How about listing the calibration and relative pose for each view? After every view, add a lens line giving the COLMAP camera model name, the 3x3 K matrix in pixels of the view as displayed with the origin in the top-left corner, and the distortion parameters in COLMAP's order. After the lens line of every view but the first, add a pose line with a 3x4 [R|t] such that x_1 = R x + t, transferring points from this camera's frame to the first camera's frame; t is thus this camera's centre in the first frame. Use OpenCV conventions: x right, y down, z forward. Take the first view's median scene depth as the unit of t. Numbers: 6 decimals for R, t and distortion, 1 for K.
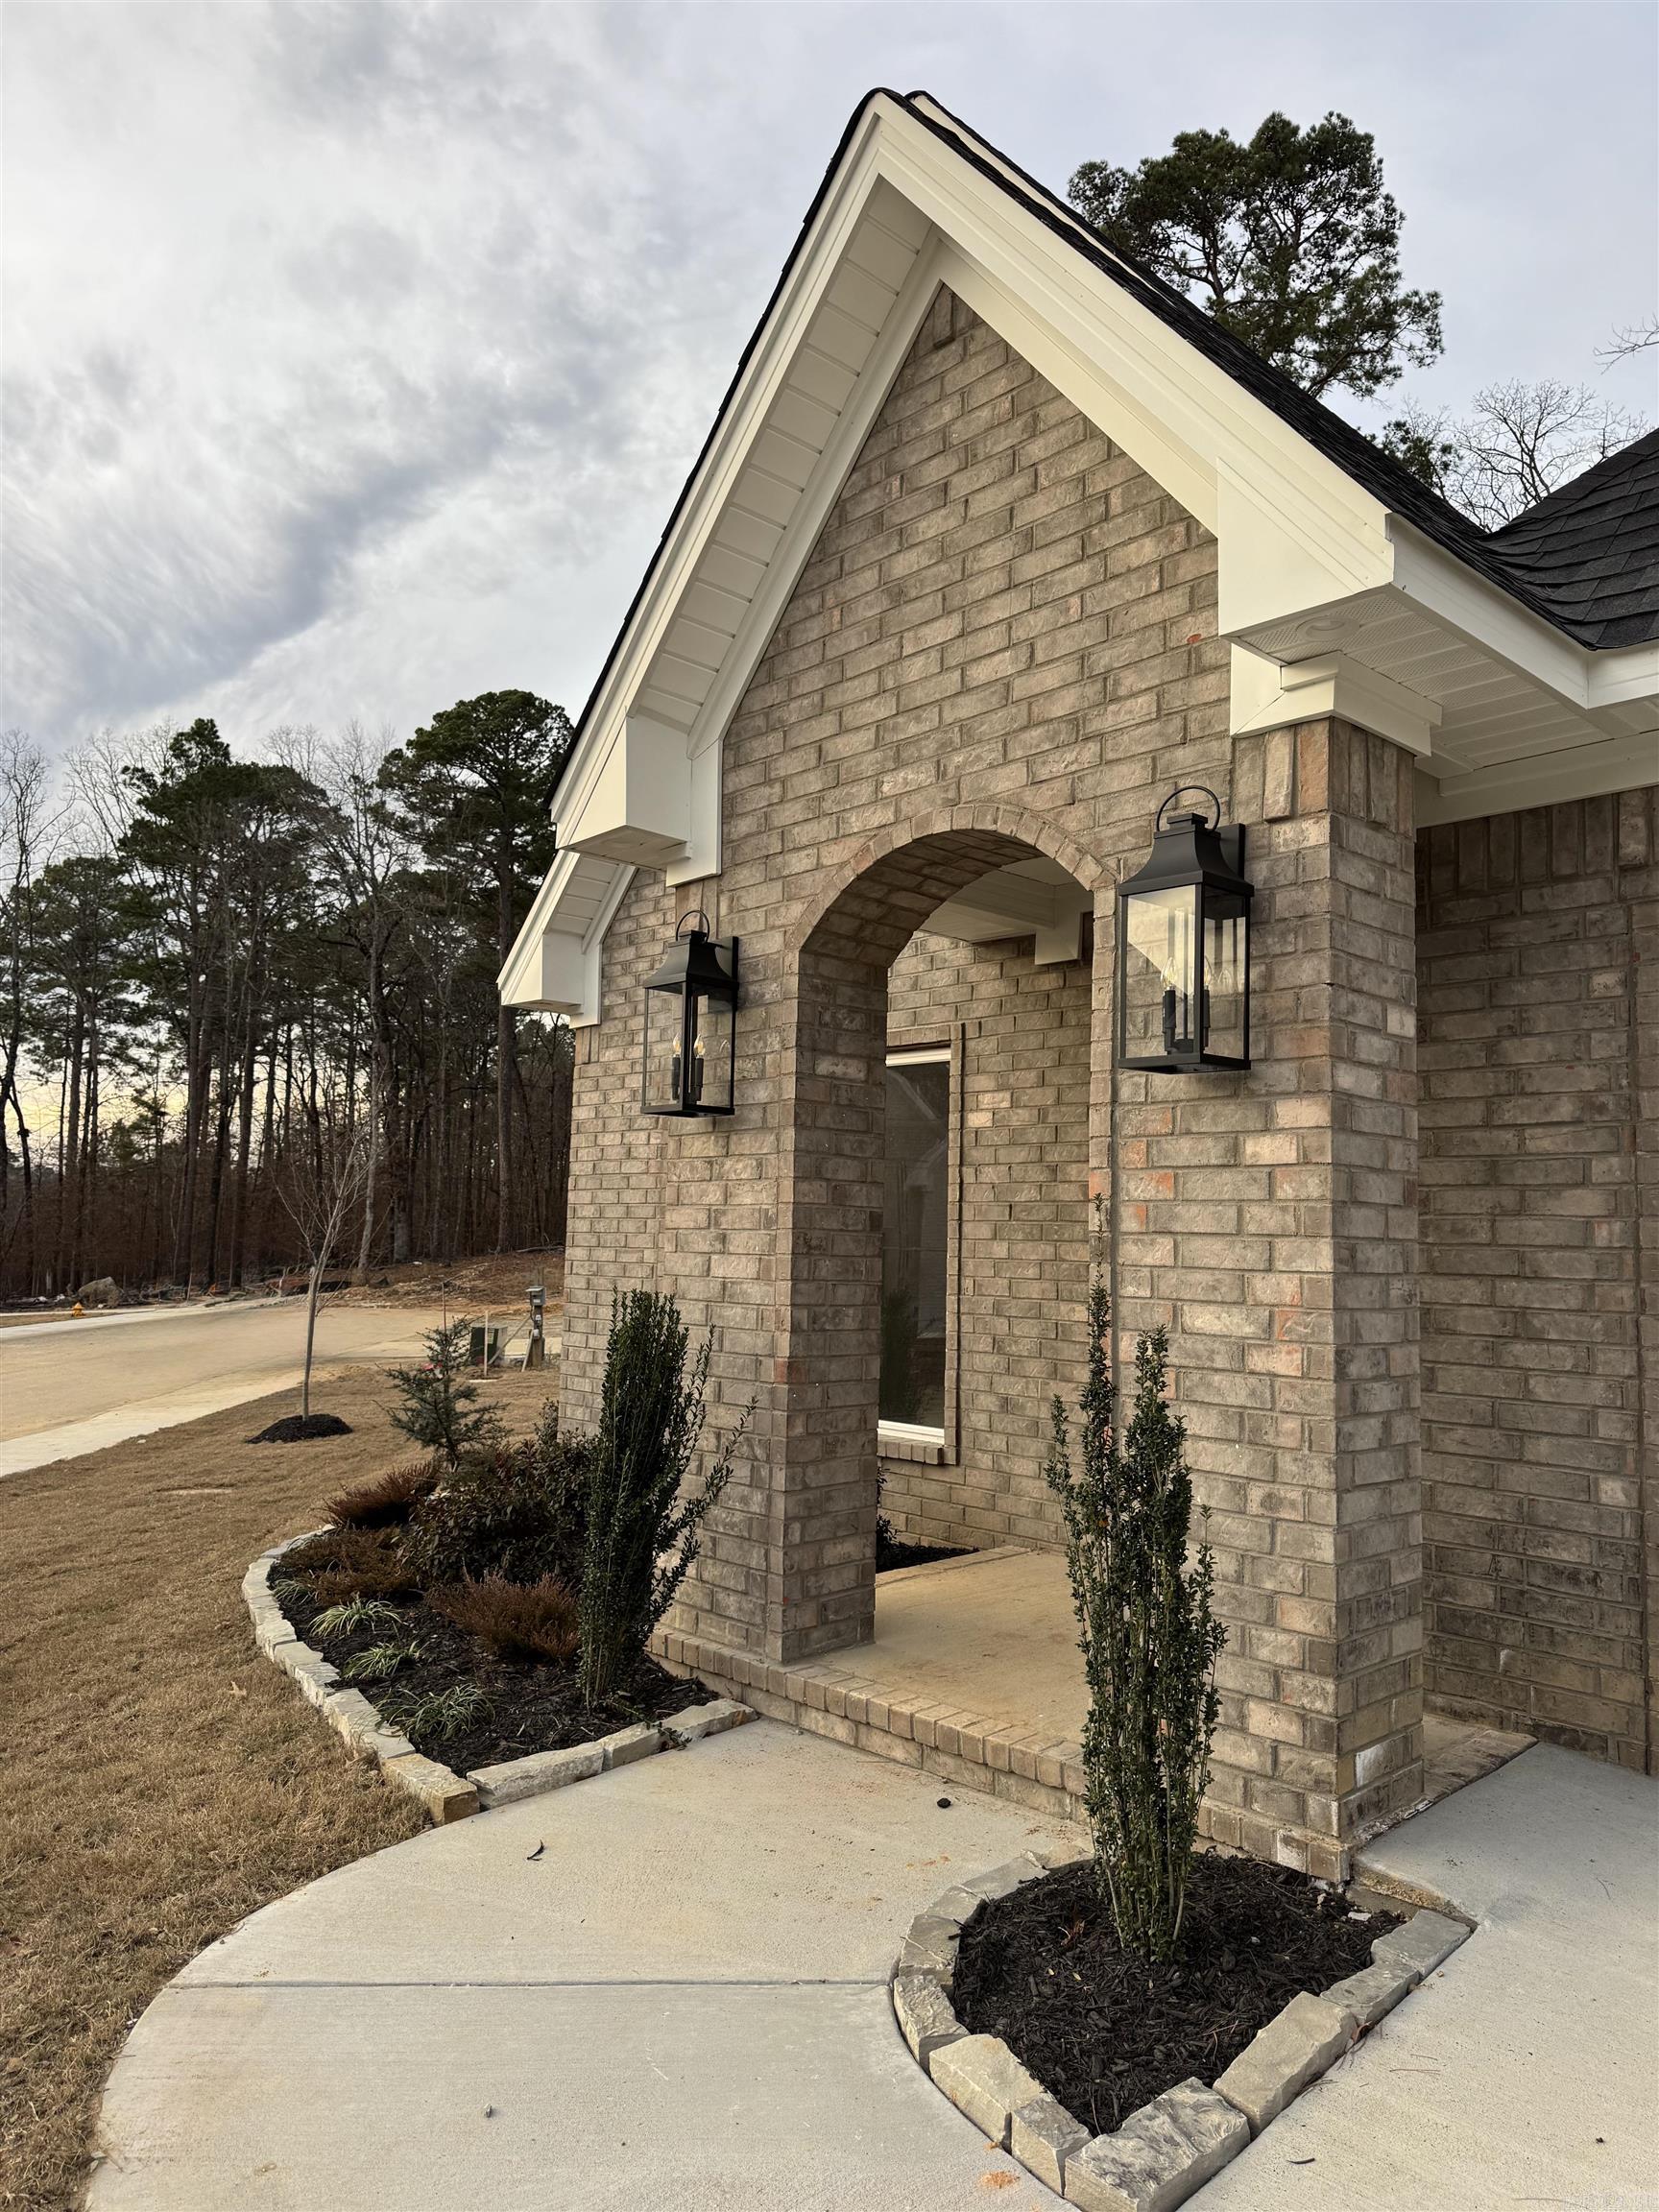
lens RADIAL K [[1552.8, 0, 822.3], [0, 1552.8, 1110.8], [0, 0, 1]] dist [0.179513, -0.303857]
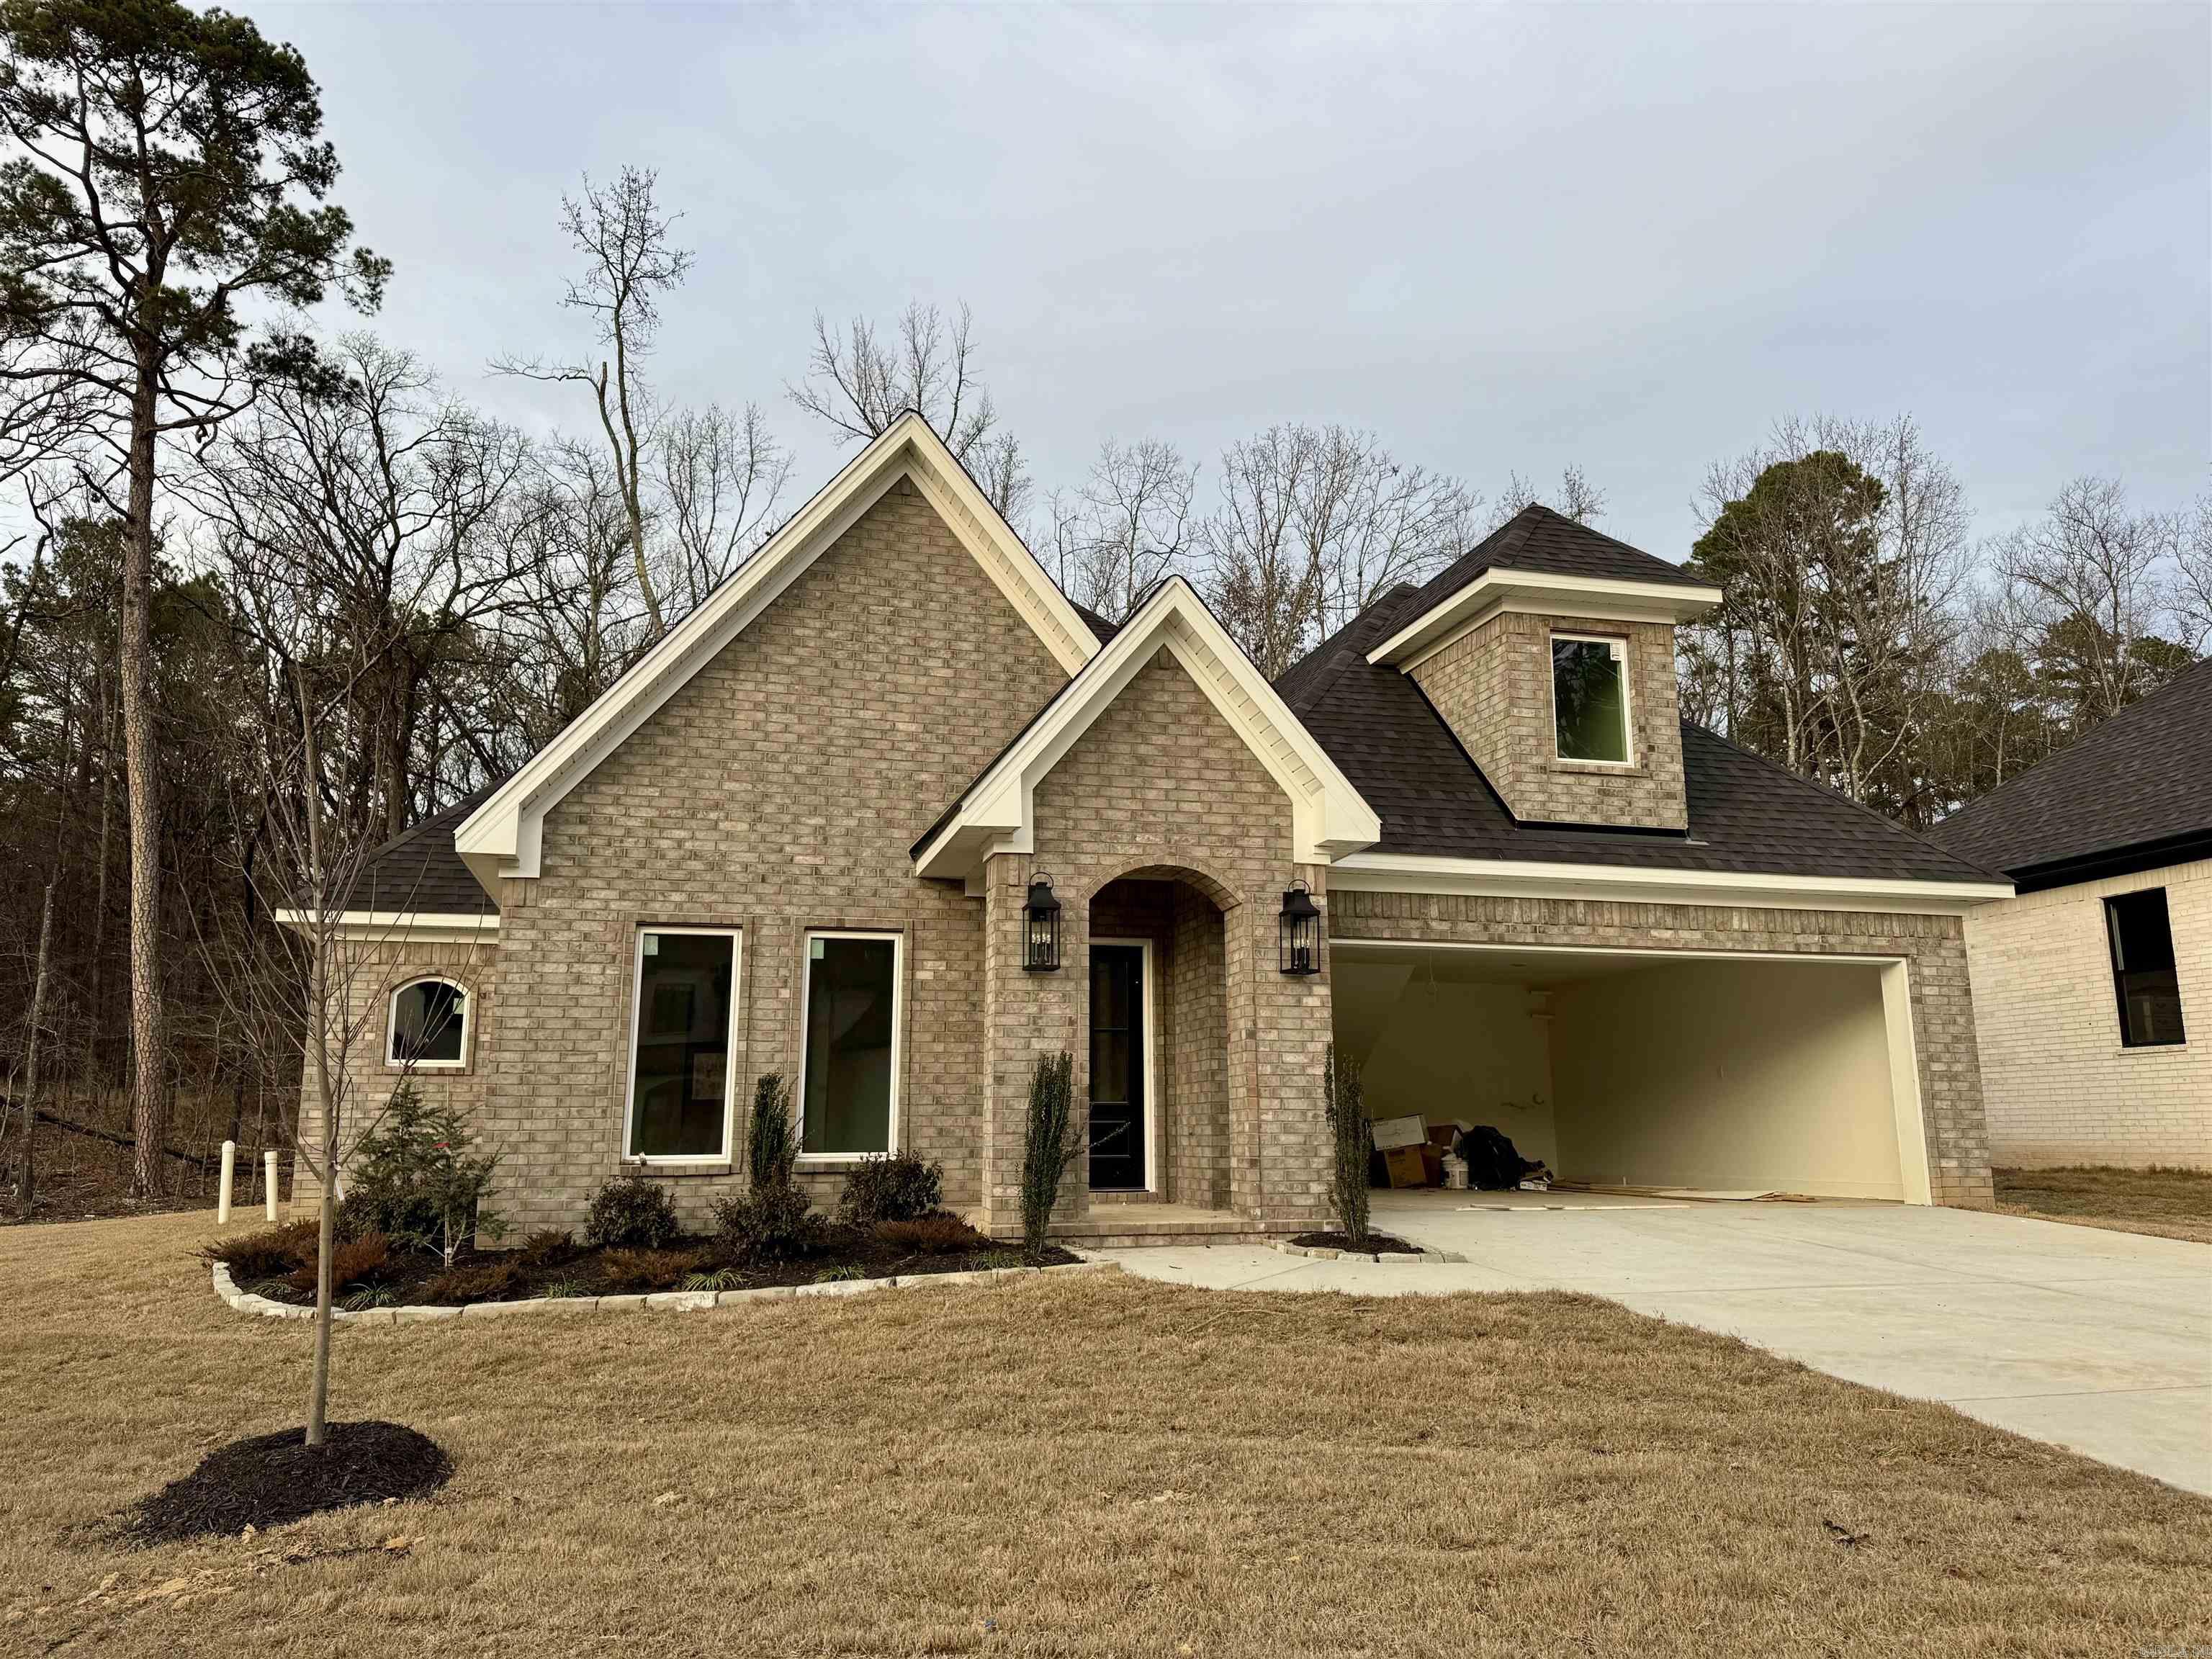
lens RADIAL K [[1582.2, 0, 1107.7], [0, 1582.2, 795.9], [0, 0, 1]] dist [0.100370, -0.181342]
pose [[0.477057, 0.162240, 0.863768, -1.985097], [-0.061556, 0.986568, -0.151308, 0.091581], [-0.876714, 0.019012, 0.480636, -0.112423]]
